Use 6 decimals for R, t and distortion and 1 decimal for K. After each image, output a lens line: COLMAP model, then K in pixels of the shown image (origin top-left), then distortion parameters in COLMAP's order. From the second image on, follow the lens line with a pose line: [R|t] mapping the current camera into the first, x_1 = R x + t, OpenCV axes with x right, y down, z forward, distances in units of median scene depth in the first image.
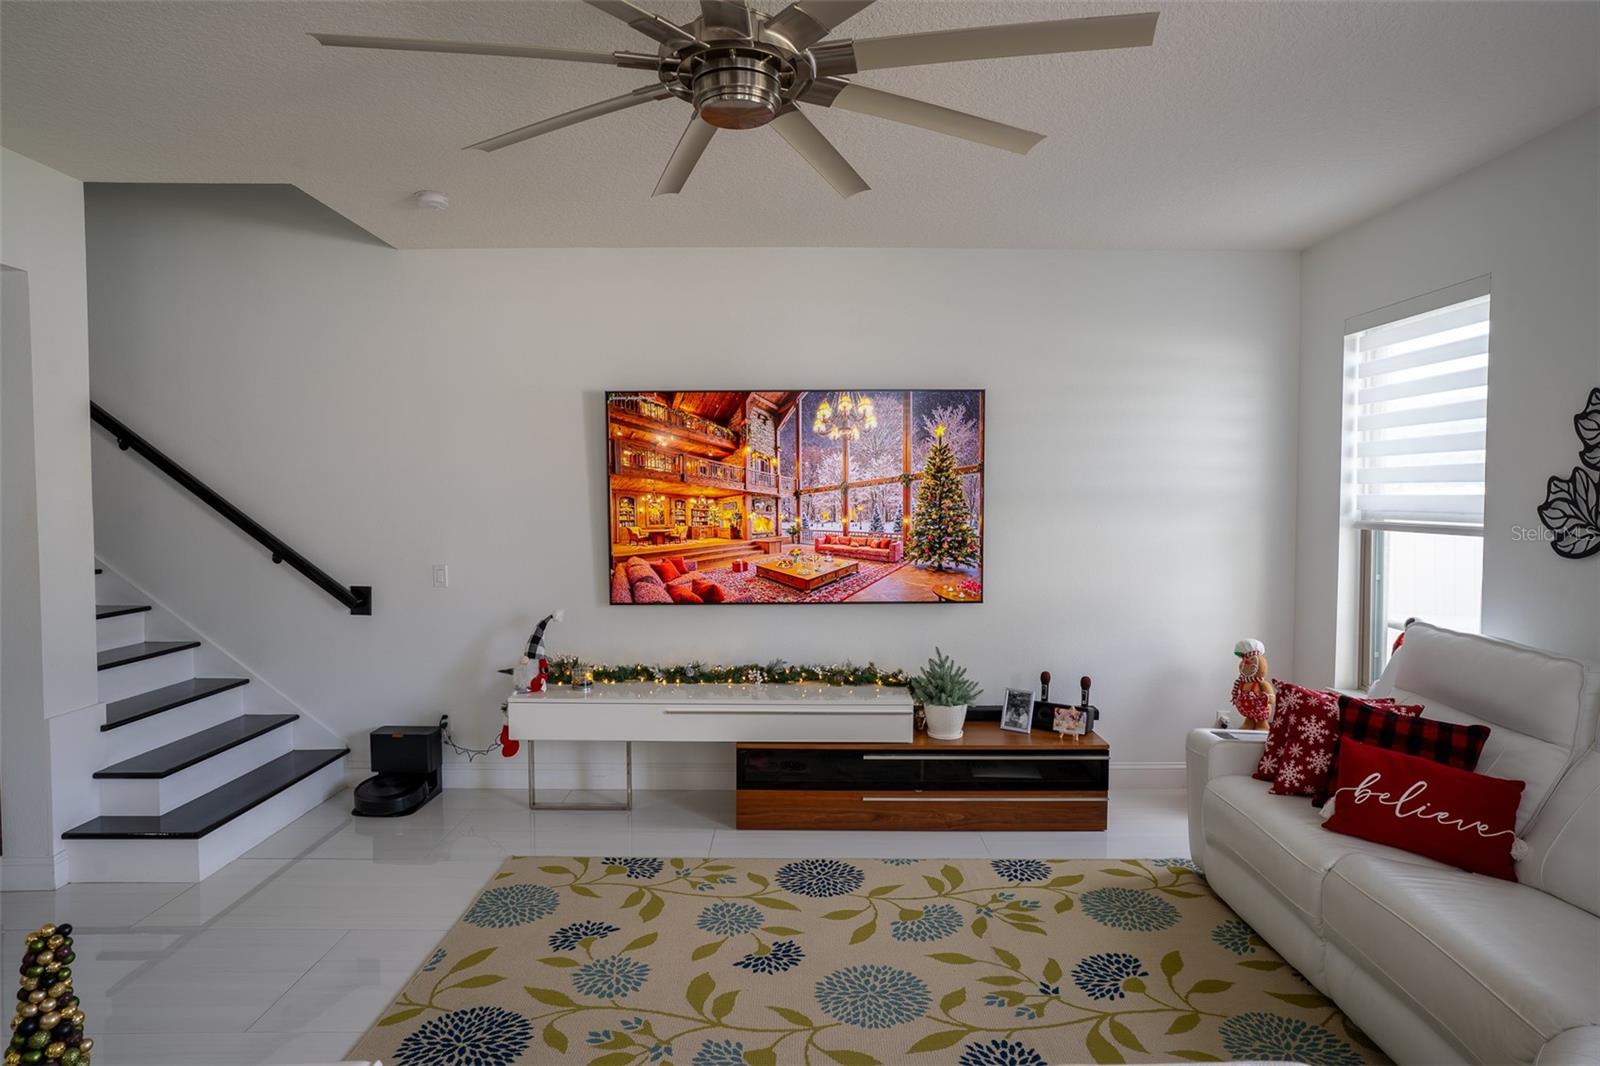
lens RADIAL K [[907.2, 0, 801.8], [0, 907.2, 524.3], [0, 0, 1]] dist [-0.057629, 0.046383]
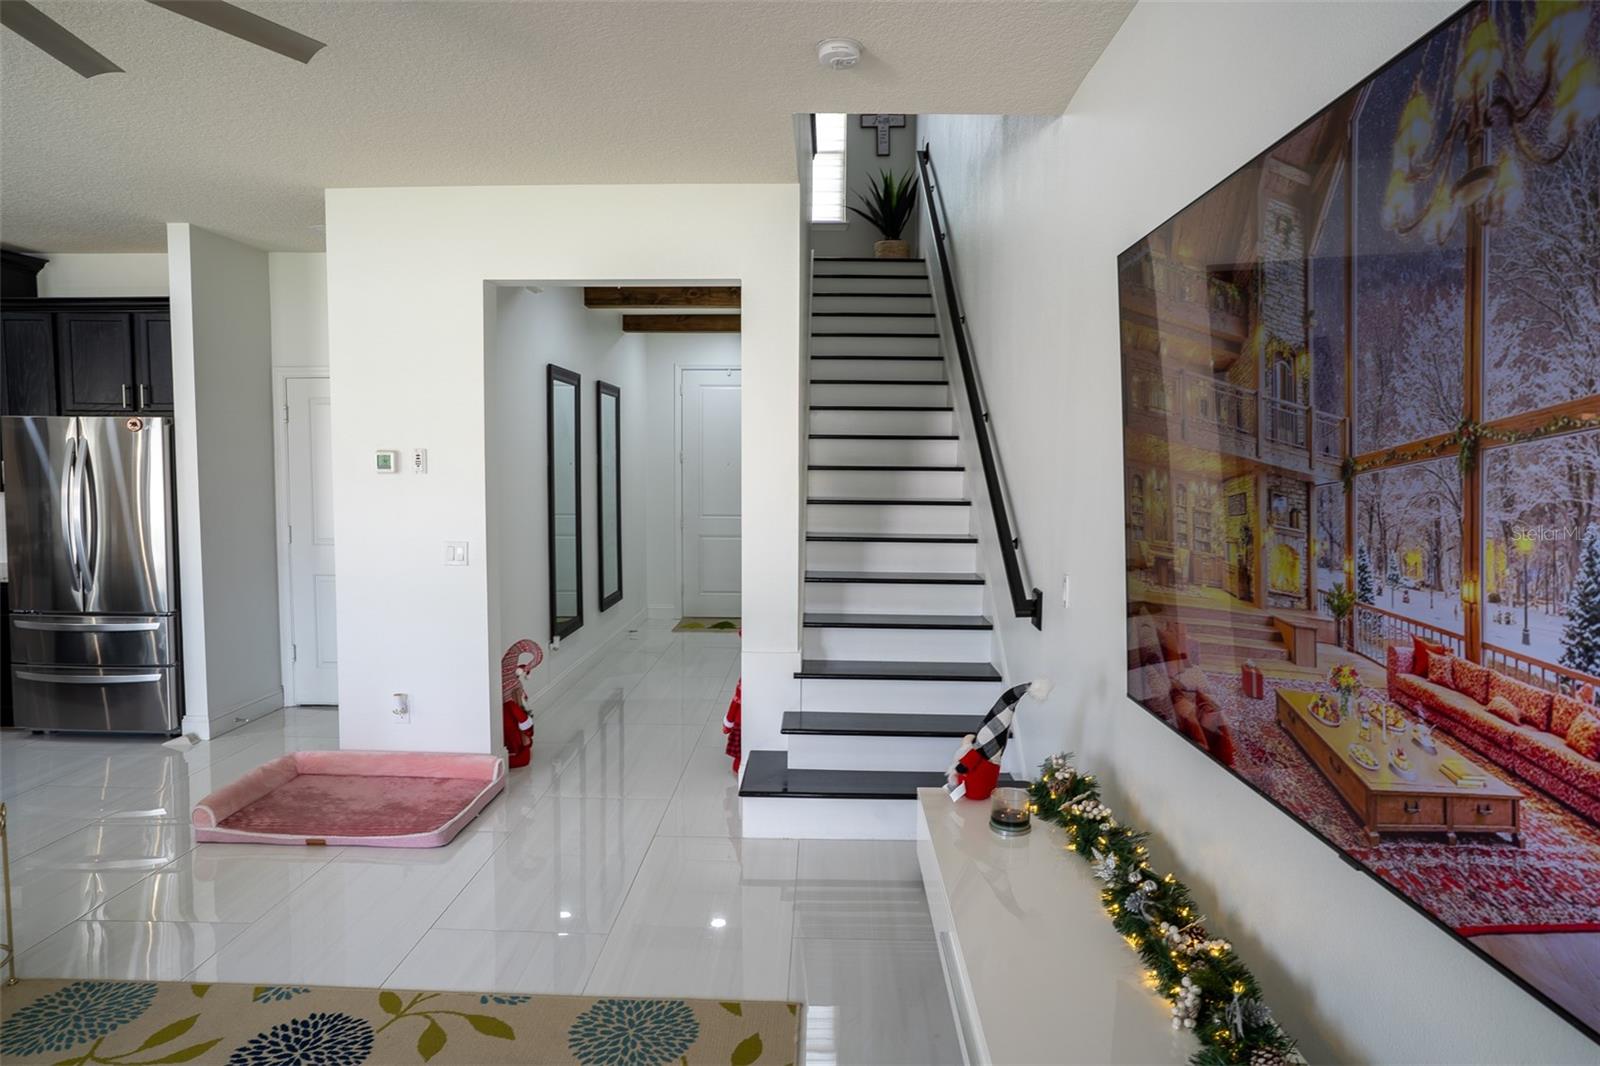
lens RADIAL K [[907.2, 0, 798.9], [0, 907.2, 523.4], [0, 0, 1]] dist [-0.057629, 0.046383]
pose [[-0.028183, 0.064476, -0.997521, 0.273522], [-0.043209, 0.996906, 0.065657, -0.028352], [0.998668, 0.044952, -0.025310, 0.840997]]
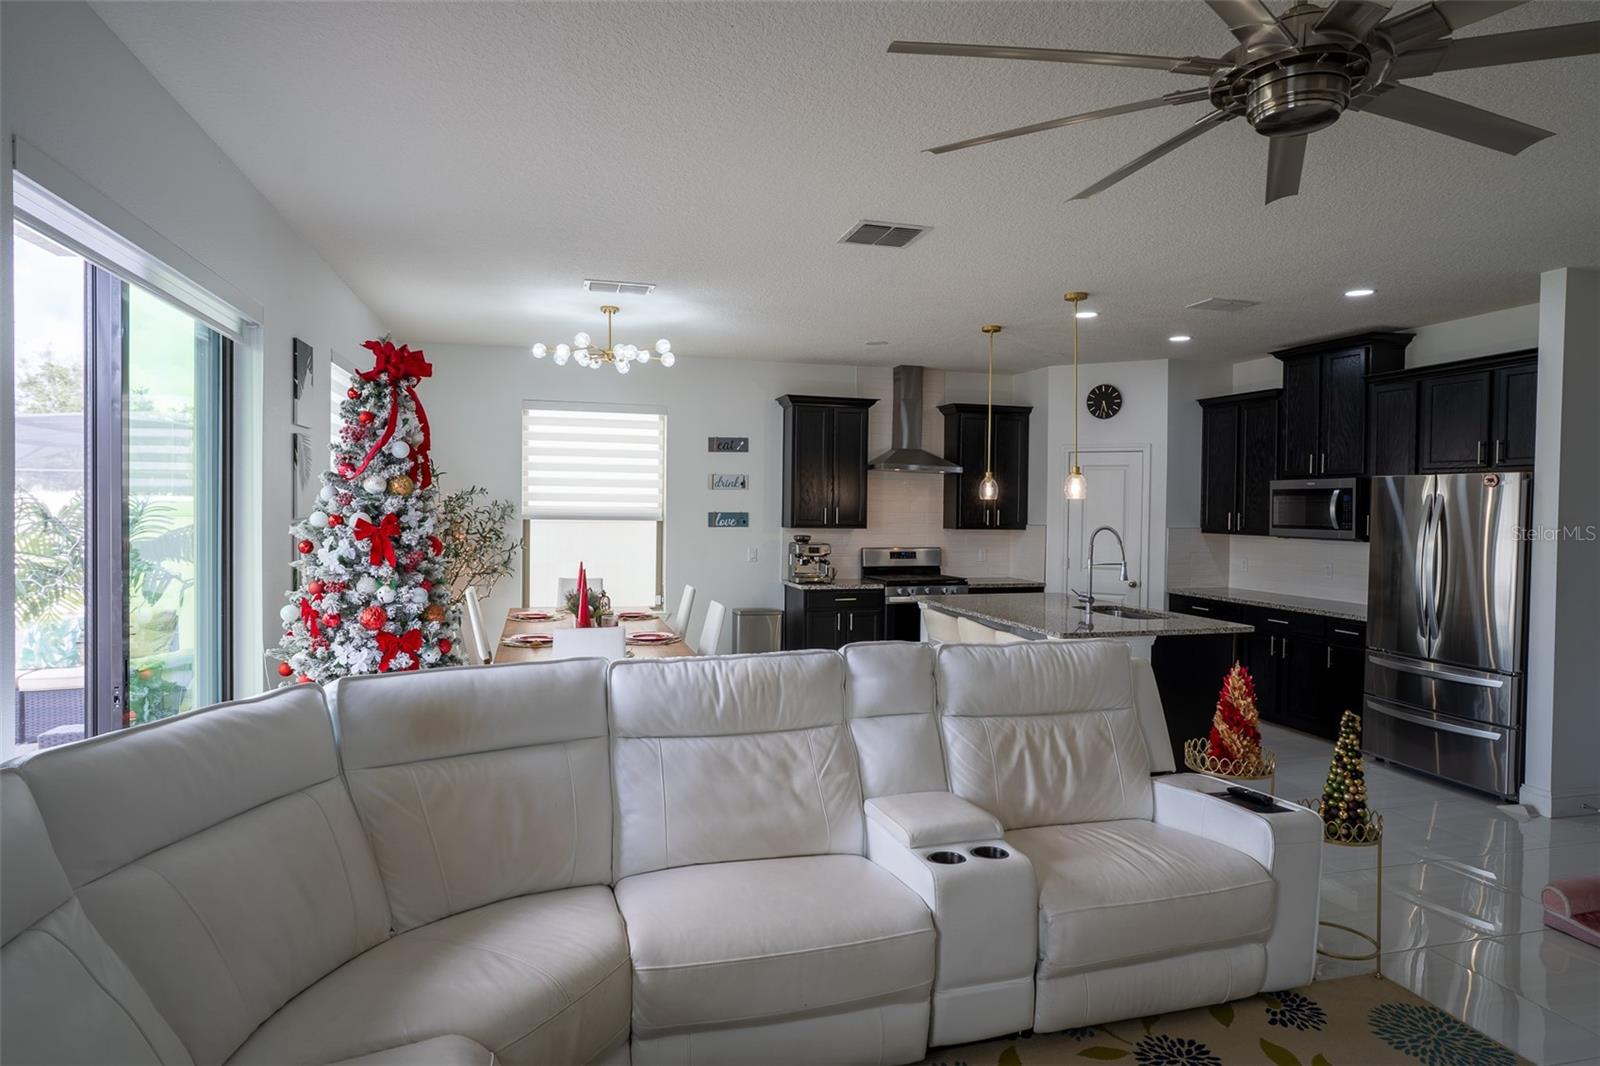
lens RADIAL K [[907.2, 0, 802.3], [0, 907.2, 522.7], [0, 0, 1]] dist [-0.057629, 0.046383]
pose [[-0.961613, -0.009842, -0.274231, 0.316313], [-0.025886, 0.998154, 0.054949, -0.028451], [0.273184, 0.059939, -0.960093, 0.822482]]
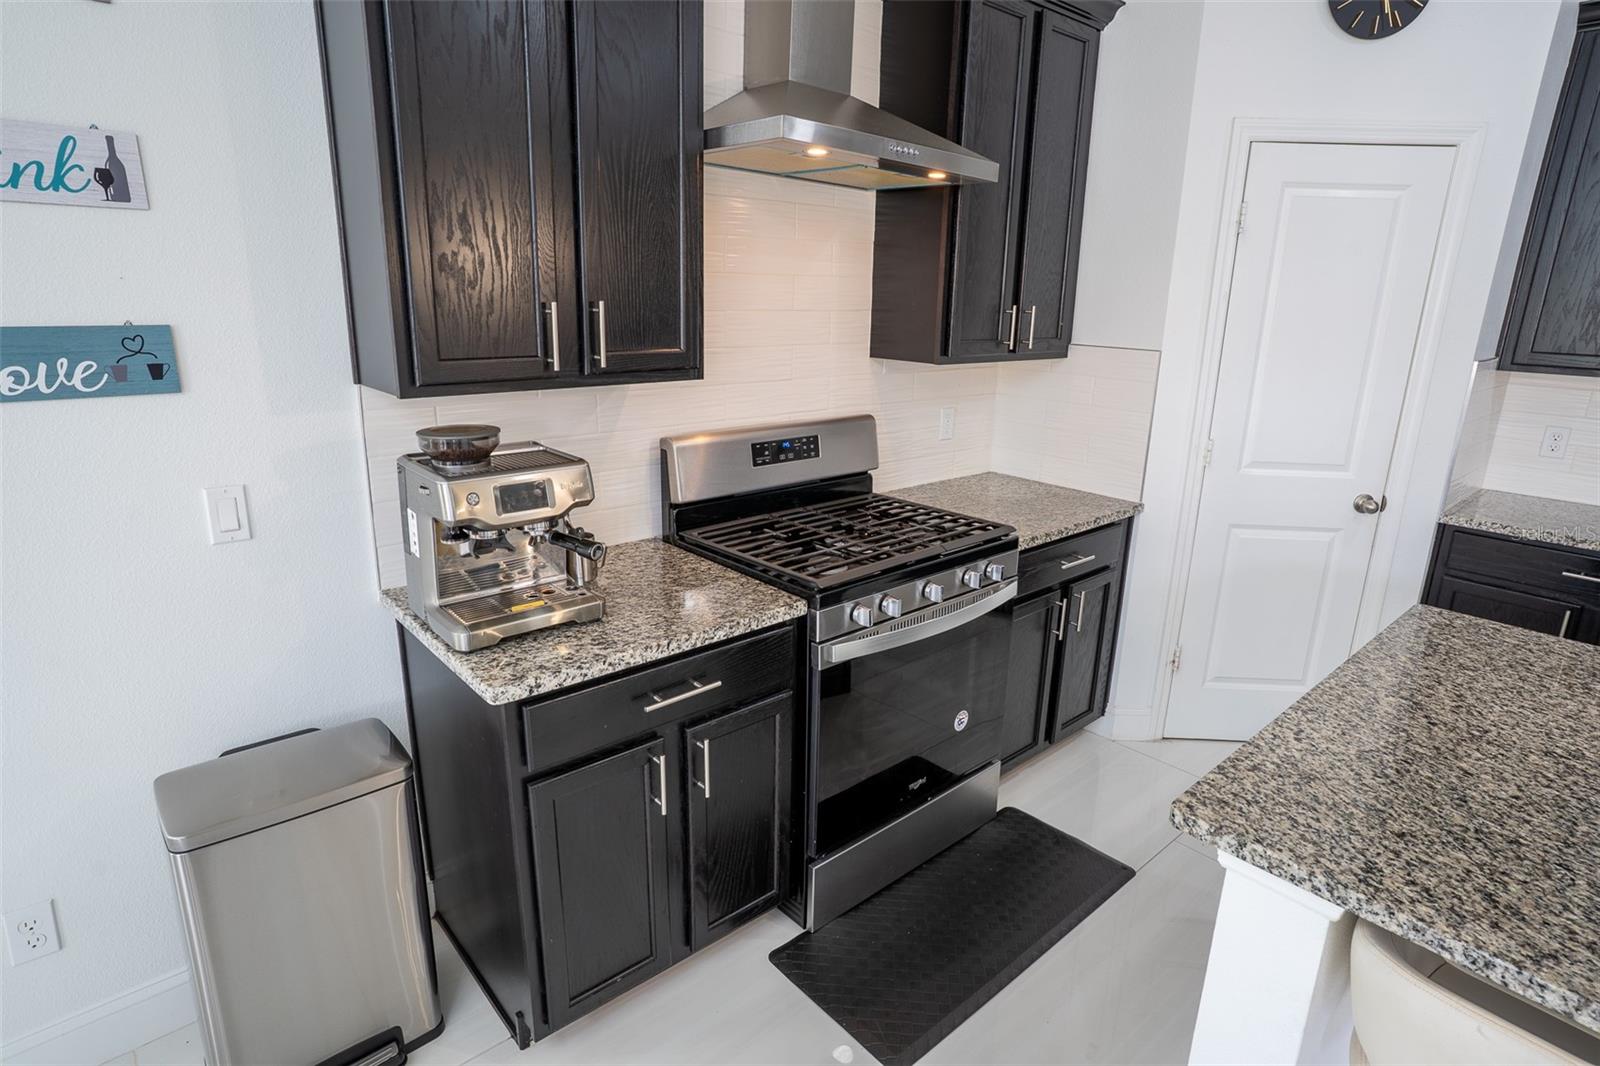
lens RADIAL K [[861.2, 0, 801.9], [0, 861.2, 519.1], [0, 0, 1]] dist [-0.060015, 0.037834]
pose [[-0.747250, 0.154653, -0.646297, -0.020377], [-0.051844, 0.956013, 0.288707, 0.014127], [0.662517, 0.249243, -0.706363, -0.449017]]
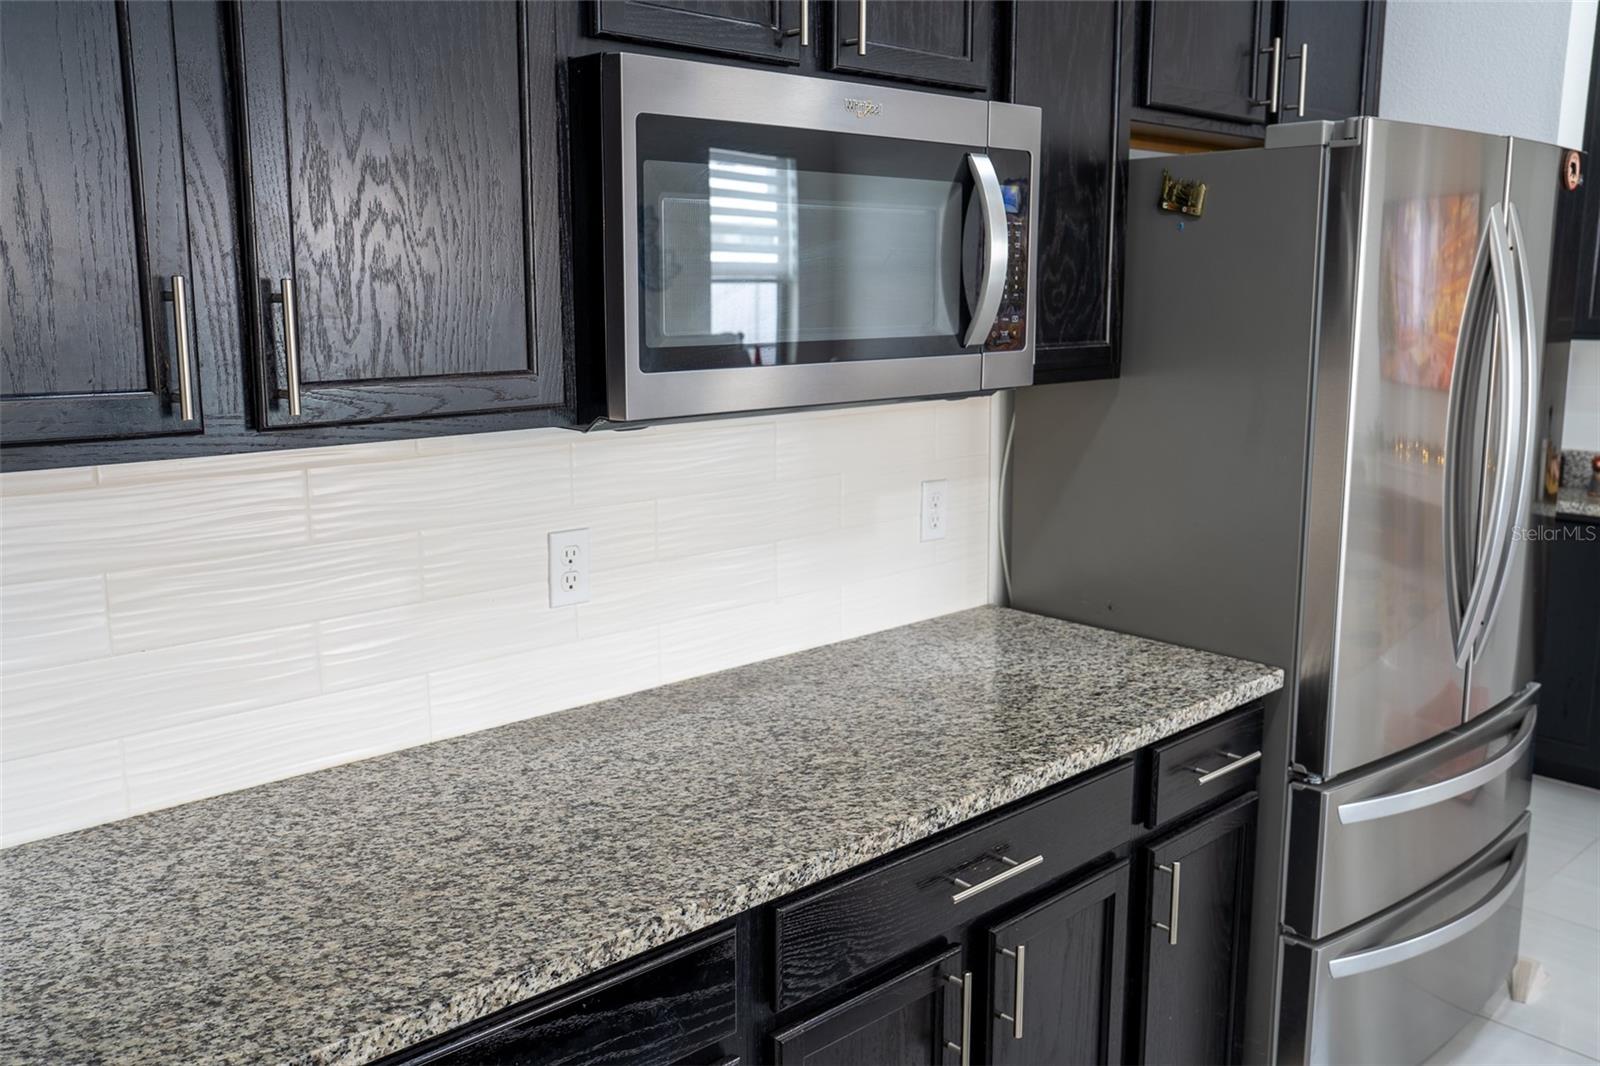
lens RADIAL K [[1332.6, 0, 804.9], [0, 1332.6, 524.9], [0, 0, 1]] dist [-0.008858, 0.007357]
pose [[0.675994, 0.120751, -0.726946, -0.555351], [-0.021127, 0.989254, 0.144675, 0.030314], [0.736604, -0.082441, 0.671281, -0.591696]]
